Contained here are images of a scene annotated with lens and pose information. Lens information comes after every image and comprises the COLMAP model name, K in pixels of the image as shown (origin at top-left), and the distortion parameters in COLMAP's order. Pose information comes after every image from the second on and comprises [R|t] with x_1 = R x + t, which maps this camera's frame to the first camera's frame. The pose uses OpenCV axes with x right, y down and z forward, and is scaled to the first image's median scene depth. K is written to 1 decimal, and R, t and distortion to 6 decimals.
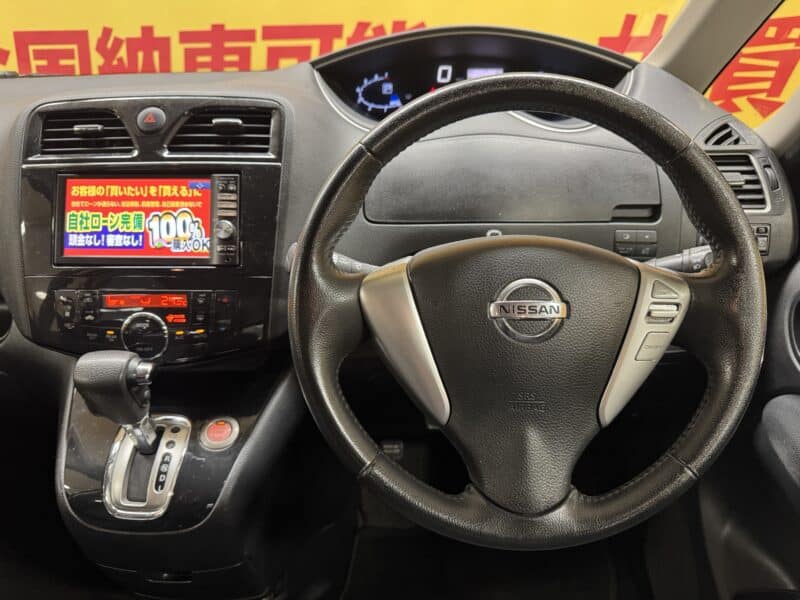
lens RADIAL K [[583.3, 0, 400.0], [0, 583.3, 300.0], [0, 0, 1]] dist [-0.016018, -0.004912]
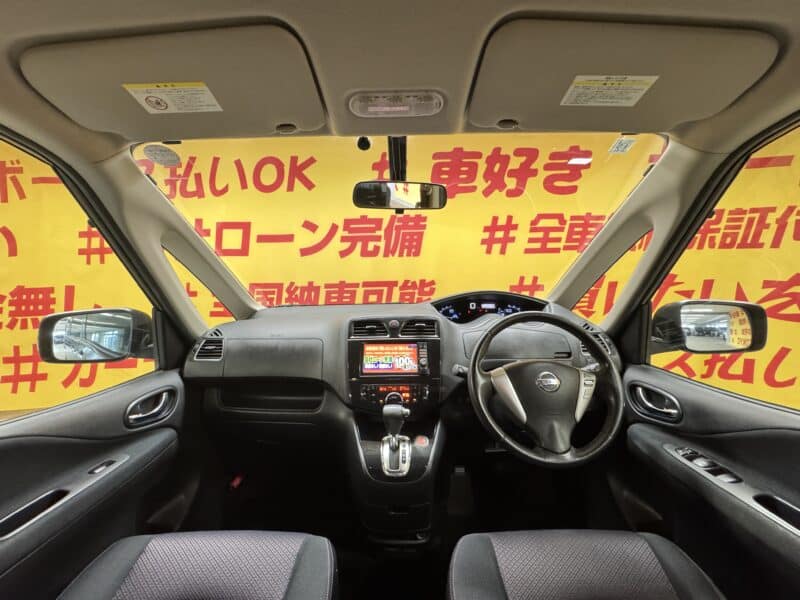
lens RADIAL K [[324.3, 0, 400.0], [0, 324.3, 300.0], [0, 0, 1]] dist [-0.000401, 0.000008]
pose [[0.999431, -0.004745, 0.033397, -0.451425], [0.016195, 0.935984, -0.351670, 0.145916], [-0.029591, 0.352010, 0.935528, -0.554869]]
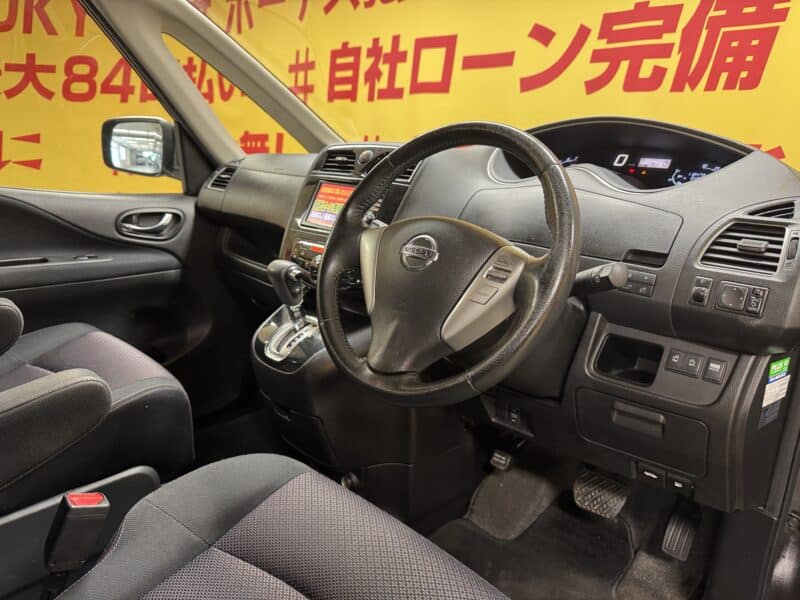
lens RADIAL K [[579.3, 0, 400.8], [0, 579.3, 312.0], [0, 0, 1]] dist [-0.008888, -0.006581]
pose [[0.729770, 0.226188, -0.645193, 0.876167], [-0.342885, 0.937512, -0.059165, 0.195699], [0.591494, 0.264404, 0.761725, -0.138321]]
